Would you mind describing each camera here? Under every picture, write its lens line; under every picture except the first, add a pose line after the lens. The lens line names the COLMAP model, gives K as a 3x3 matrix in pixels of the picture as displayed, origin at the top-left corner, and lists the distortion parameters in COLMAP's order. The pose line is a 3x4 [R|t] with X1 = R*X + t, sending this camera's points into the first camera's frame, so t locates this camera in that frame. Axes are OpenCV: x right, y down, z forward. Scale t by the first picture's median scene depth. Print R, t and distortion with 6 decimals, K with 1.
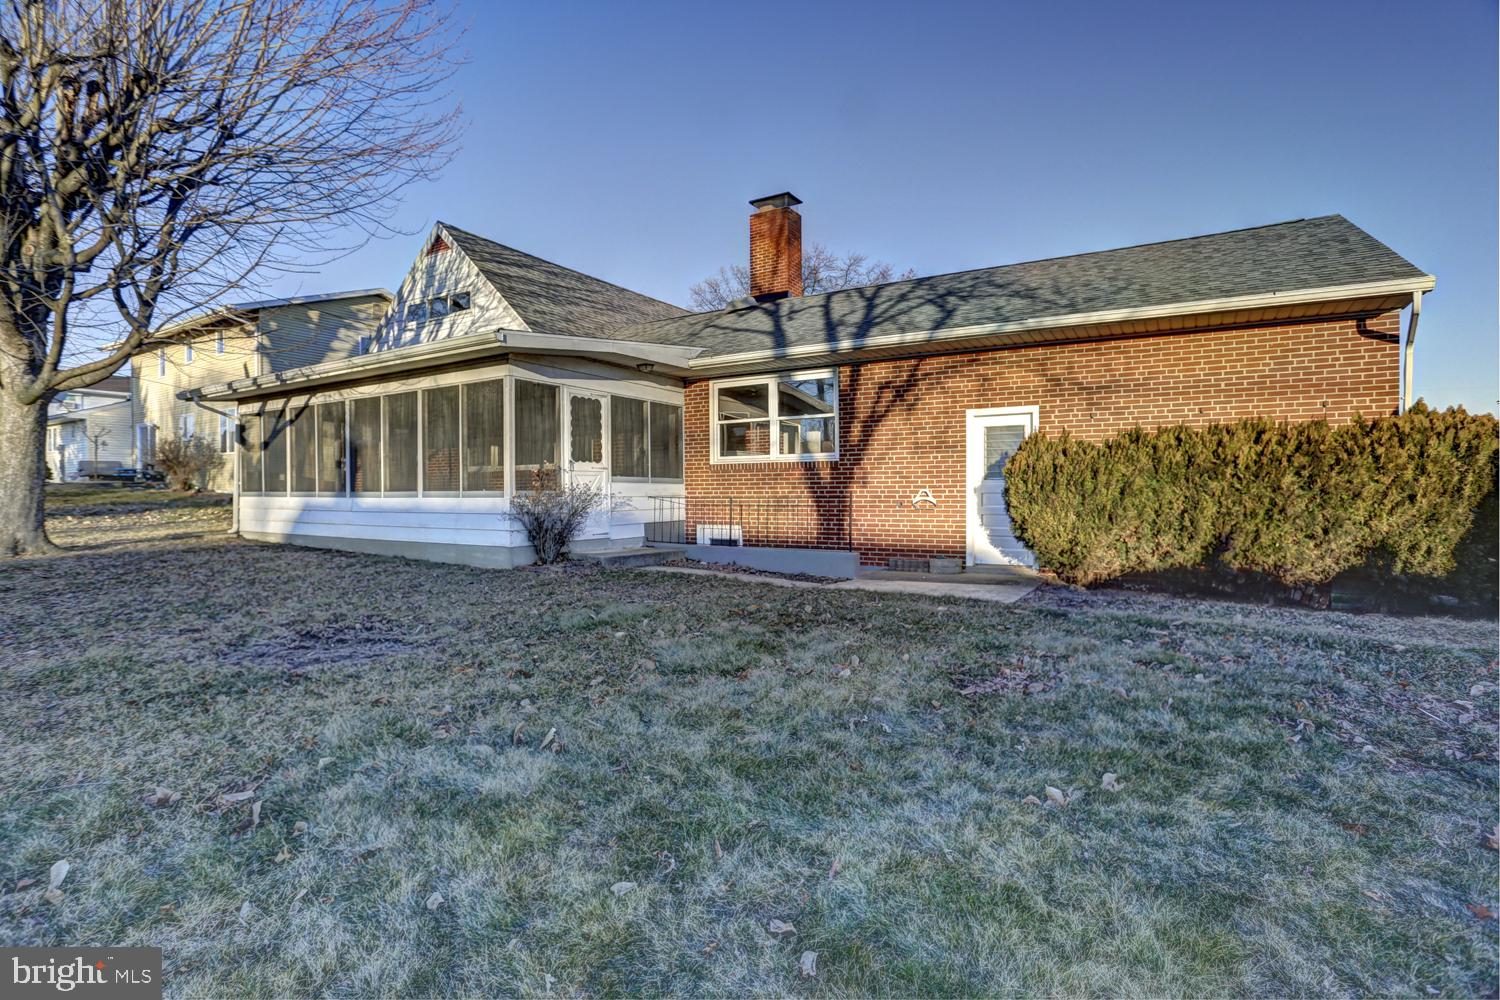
lens RADIAL K [[734.7, 0, 749.6], [0, 734.7, 508.3], [0, 0, 1]] dist [-0.068216, 0.026376]
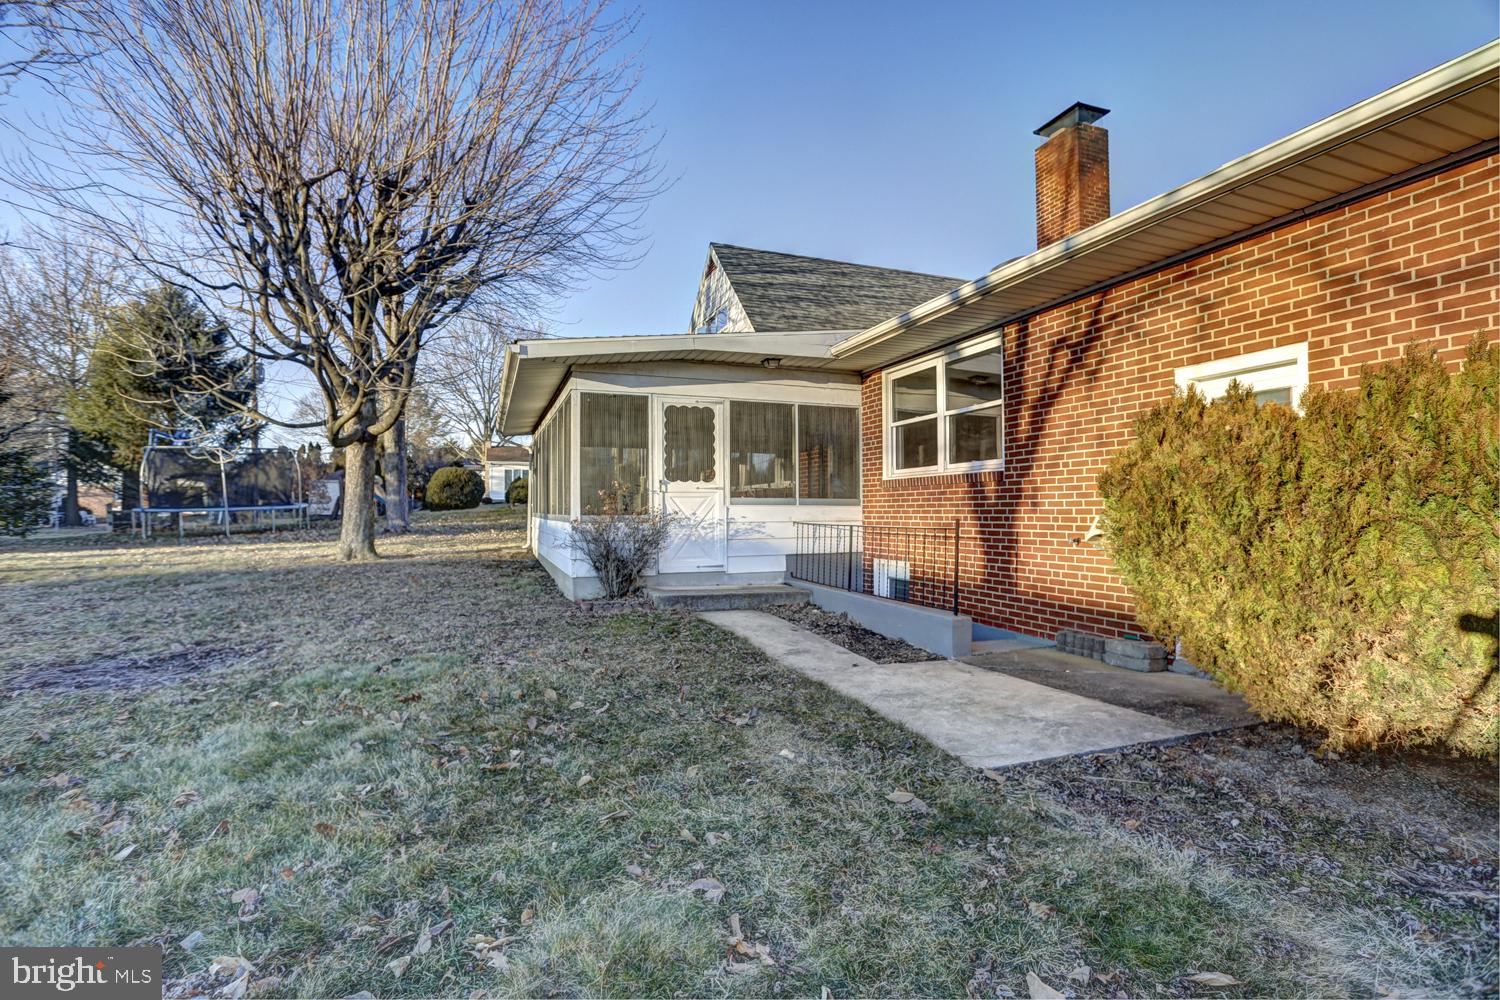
lens RADIAL K [[734.7, 0, 747.5], [0, 734.7, 507.7], [0, 0, 1]] dist [-0.068216, 0.026376]
pose [[0.779860, -0.000534, -0.625953, 0.350711], [-0.014427, 0.999719, -0.018828, -0.016431], [0.625787, 0.023714, 0.779633, 0.356838]]
